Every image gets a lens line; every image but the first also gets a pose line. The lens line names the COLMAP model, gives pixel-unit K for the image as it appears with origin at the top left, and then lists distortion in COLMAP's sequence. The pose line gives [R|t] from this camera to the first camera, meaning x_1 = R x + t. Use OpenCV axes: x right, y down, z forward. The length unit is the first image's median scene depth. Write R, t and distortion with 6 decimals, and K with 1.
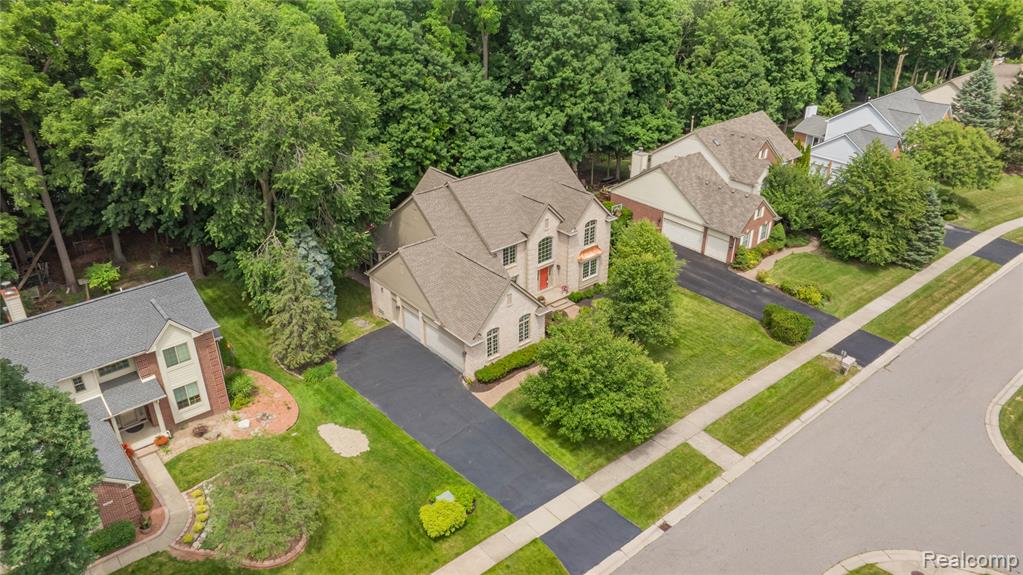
lens RADIAL K [[701.2, 0, 511.5], [0, 701.2, 287.5], [0, 0, 1]] dist [-0.008039, -0.001783]
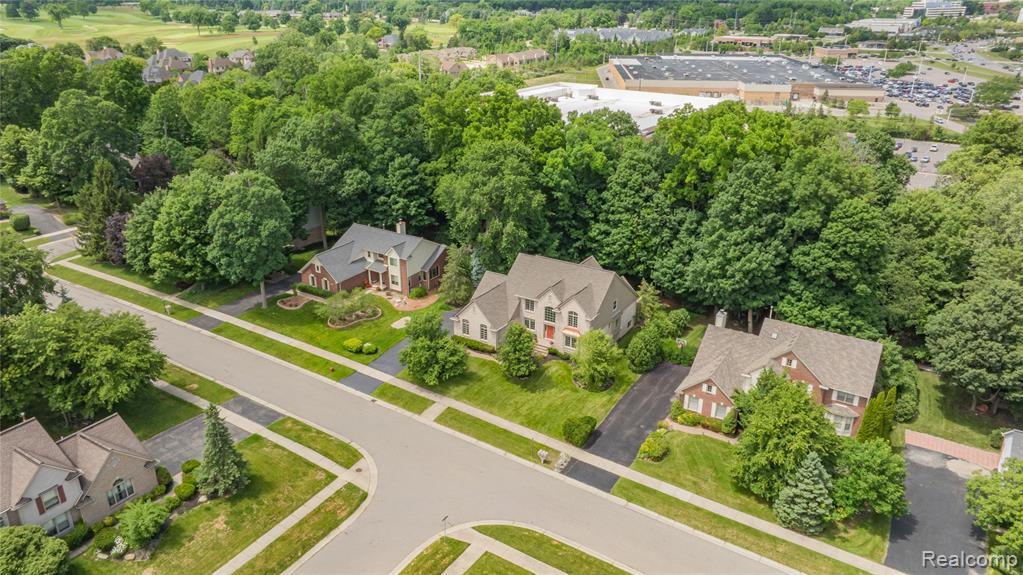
lens RADIAL K [[701.2, 0, 511.5], [0, 701.2, 287.5], [0, 0, 1]] dist [-0.008039, -0.001783]
pose [[0.310126, 0.369839, -0.875808, 1.659493], [-0.457932, 0.865429, 0.203301, -0.464374], [0.833138, 0.338012, 0.437754, 0.228390]]
